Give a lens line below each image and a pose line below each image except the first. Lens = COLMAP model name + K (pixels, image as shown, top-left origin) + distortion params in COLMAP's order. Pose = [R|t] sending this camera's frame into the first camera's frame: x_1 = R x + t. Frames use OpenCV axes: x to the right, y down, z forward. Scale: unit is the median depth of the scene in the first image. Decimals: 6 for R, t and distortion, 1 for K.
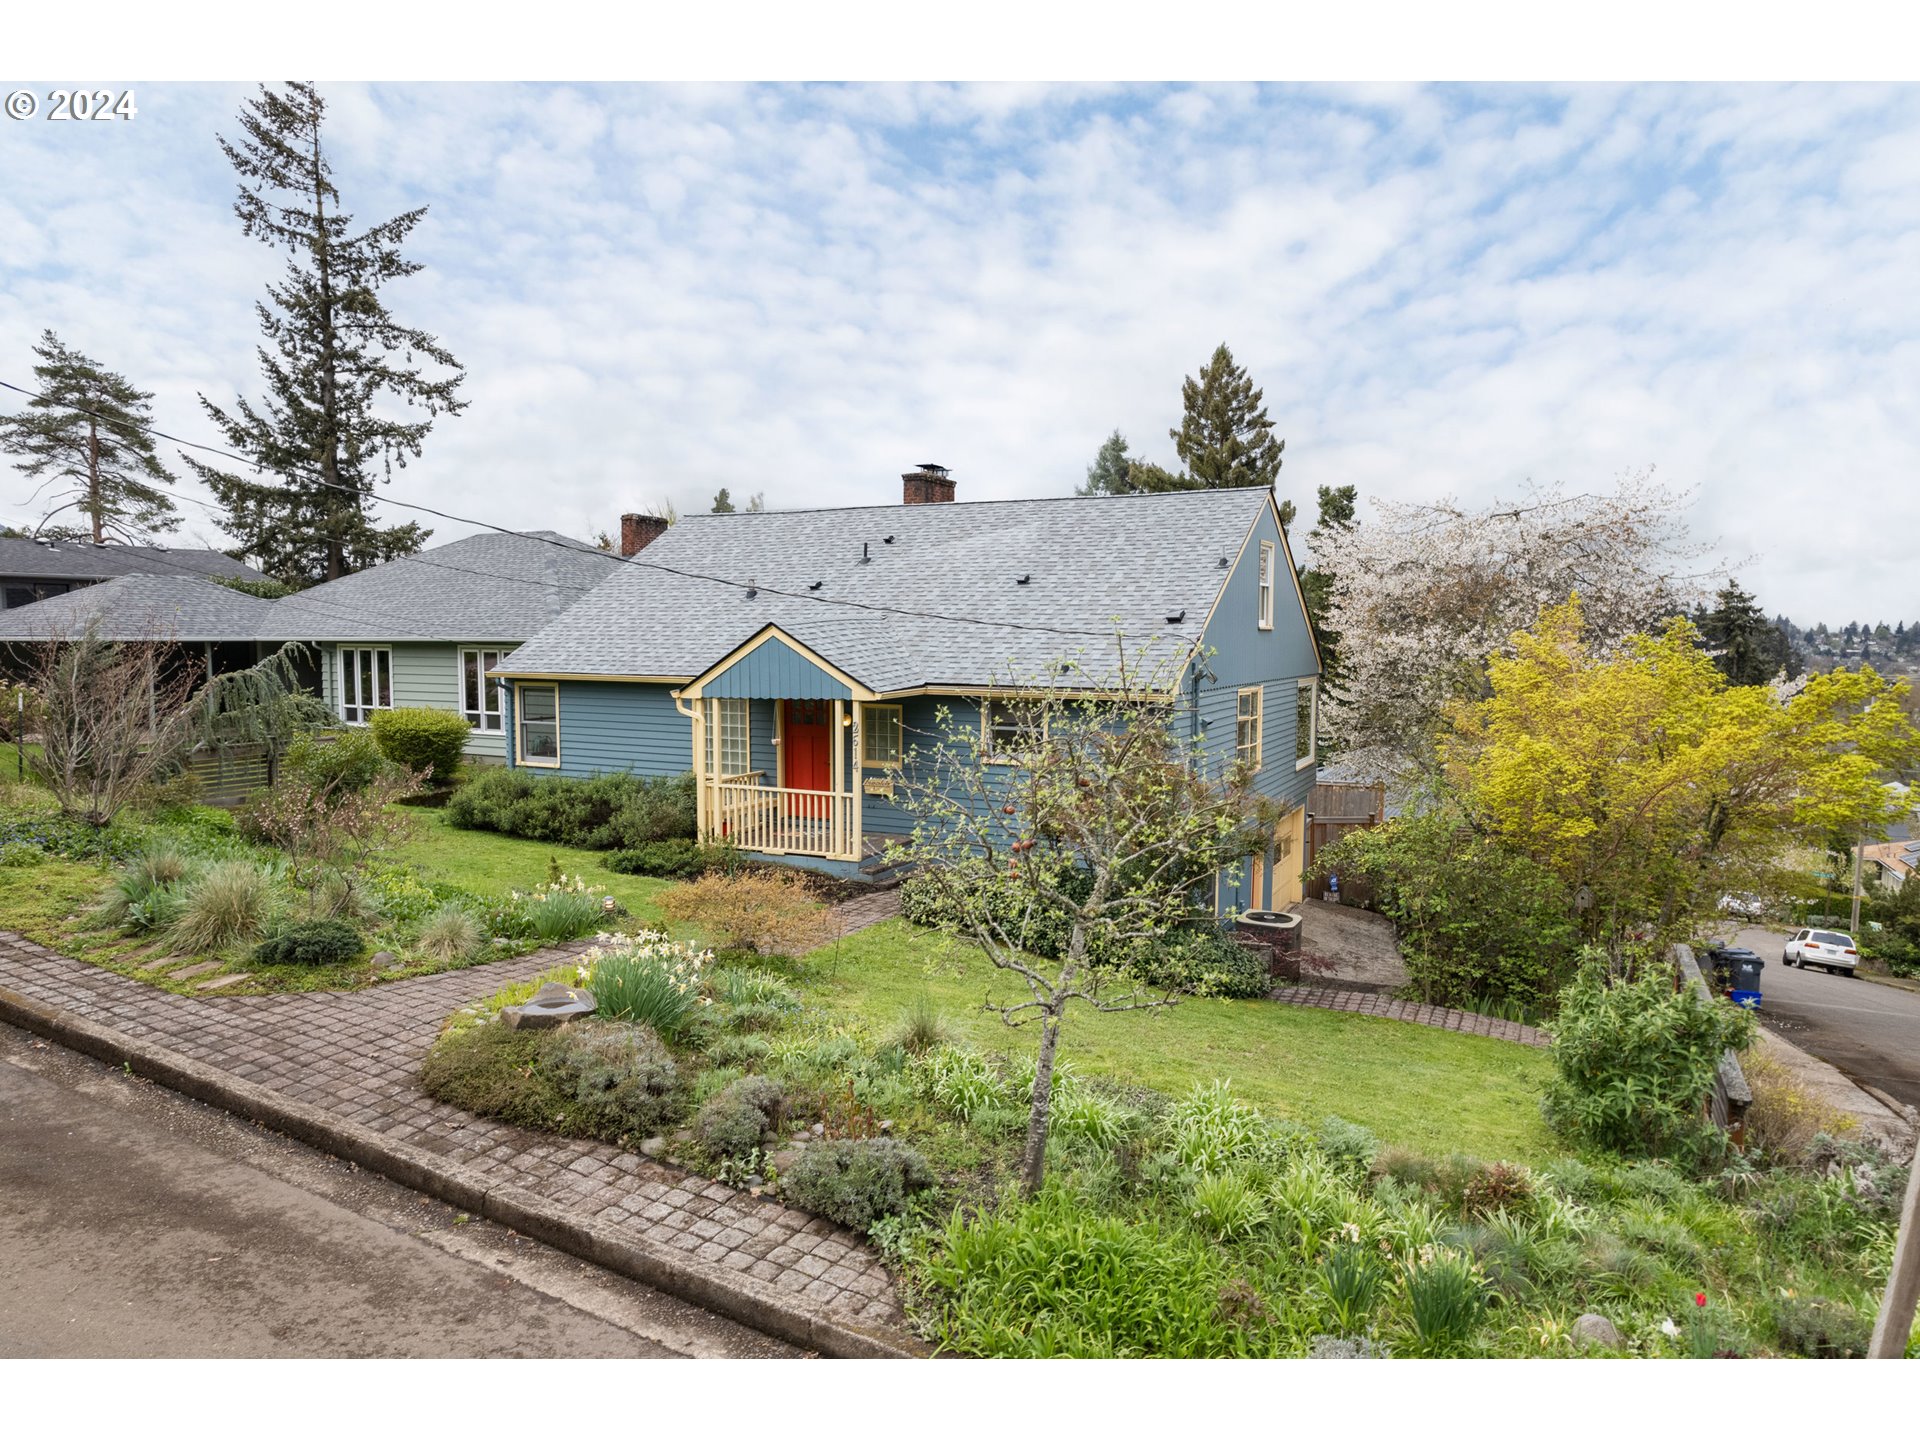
lens RADIAL K [[1224.6, 0, 953.1], [0, 1224.6, 717.6], [0, 0, 1]] dist [-0.028867, 0.003187]
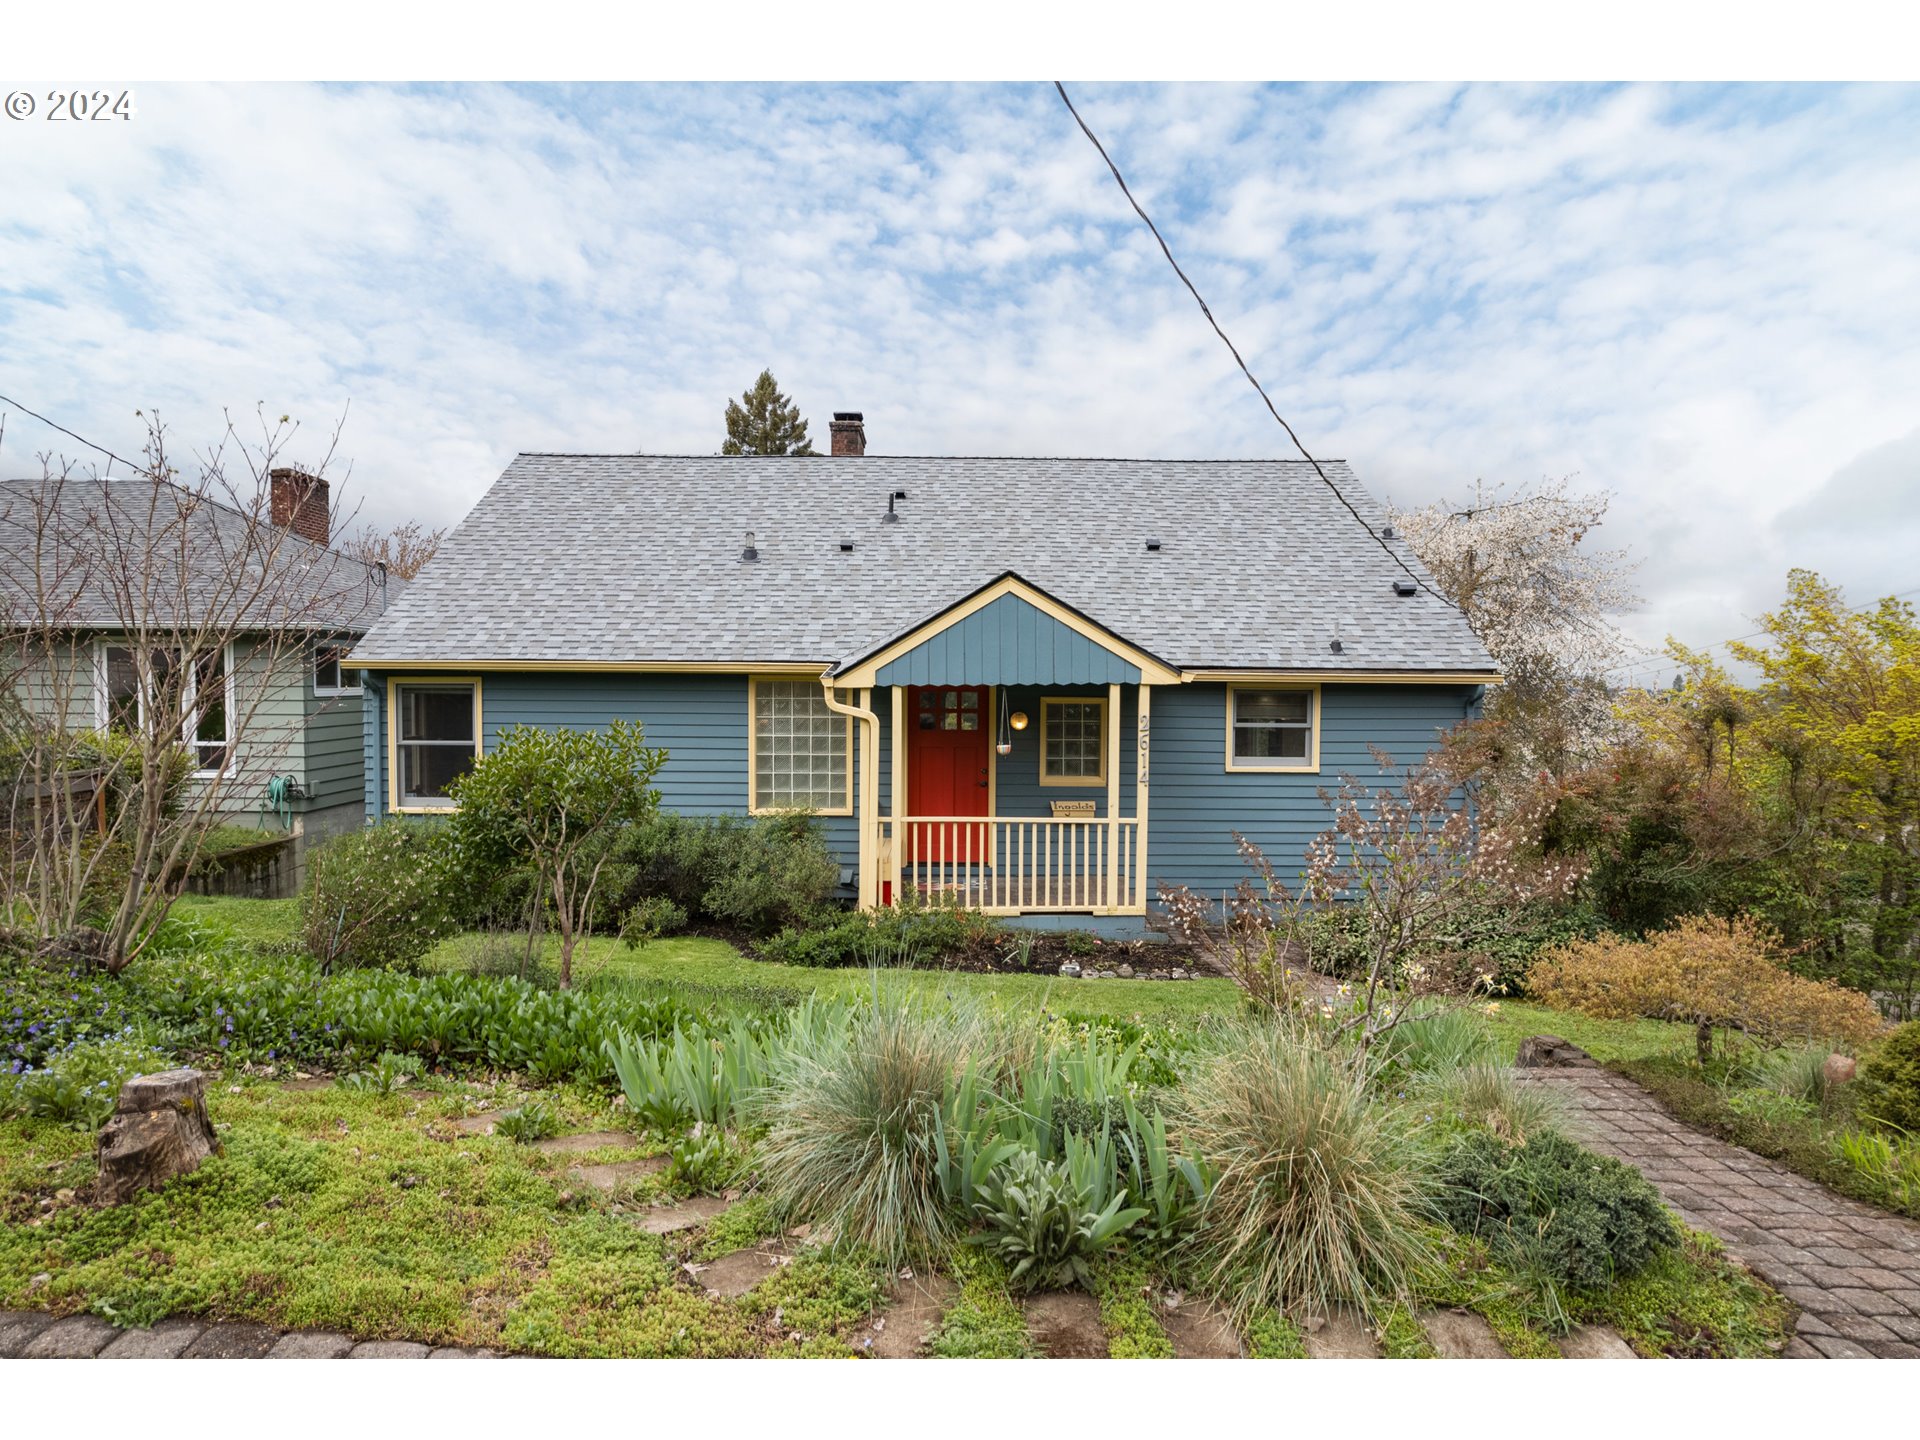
lens RADIAL K [[1224.6, 0, 961.4], [0, 1224.6, 713.6], [0, 0, 1]] dist [-0.028867, 0.003187]
pose [[0.893049, -0.011265, 0.449819, -0.452478], [0.028734, 0.999074, -0.032027, 0.020455], [-0.449042, 0.041527, 0.892545, 0.389725]]
